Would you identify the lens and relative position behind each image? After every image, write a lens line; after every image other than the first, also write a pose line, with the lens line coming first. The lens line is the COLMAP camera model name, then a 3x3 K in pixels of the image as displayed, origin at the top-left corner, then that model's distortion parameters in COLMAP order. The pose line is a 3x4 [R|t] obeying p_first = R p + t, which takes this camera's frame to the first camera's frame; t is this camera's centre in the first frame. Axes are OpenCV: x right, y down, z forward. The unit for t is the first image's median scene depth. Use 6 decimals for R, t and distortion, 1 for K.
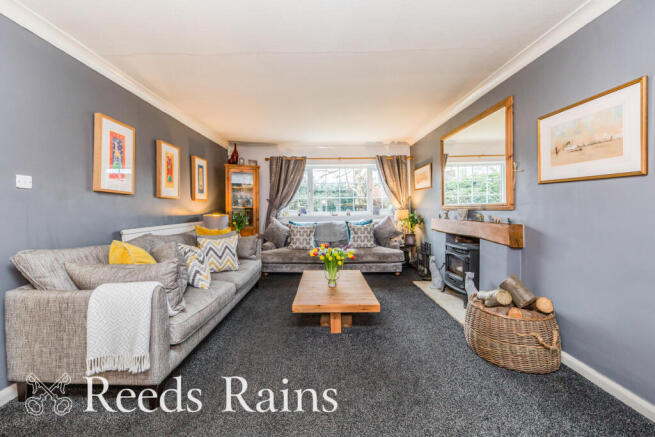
lens RADIAL K [[253.4, 0, 322.6], [0, 253.4, 207.4], [0, 0, 1]] dist [-0.001414, -0.000204]
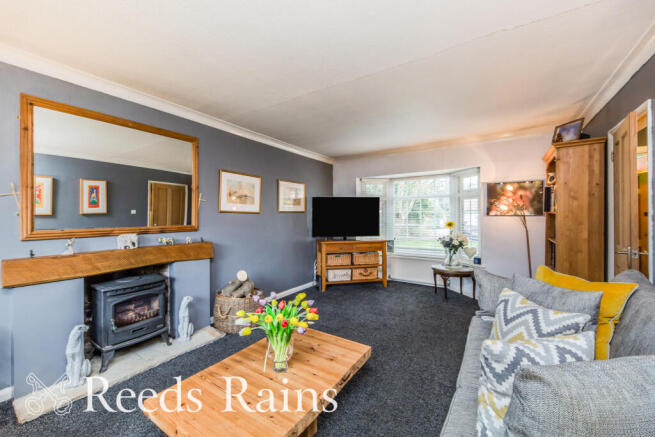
lens RADIAL K [[253.4, 0, 326.0], [0, 253.4, 215.0], [0, 0, 1]] dist [-0.001414, -0.000204]
pose [[-0.831485, 0.008168, 0.555487, -0.261617], [0.005355, 0.999963, -0.006689, -0.031986], [-0.555521, -0.002587, -0.831498, 0.959325]]
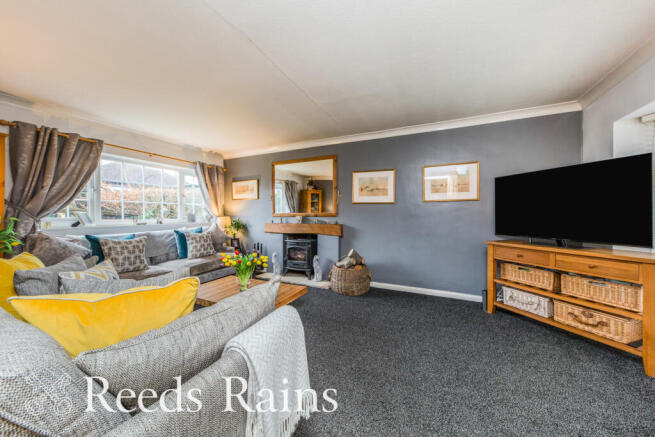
lens RADIAL K [[229.5, 0, 329.7], [0, 229.5, 217.1], [0, 0, 1]] dist [-0.000952, -0.000015]
pose [[0.405132, -0.000730, 0.914258, -0.454453], [-0.005609, 0.999979, 0.003283, 0.004097], [-0.914241, -0.006458, 0.405119, 0.212567]]
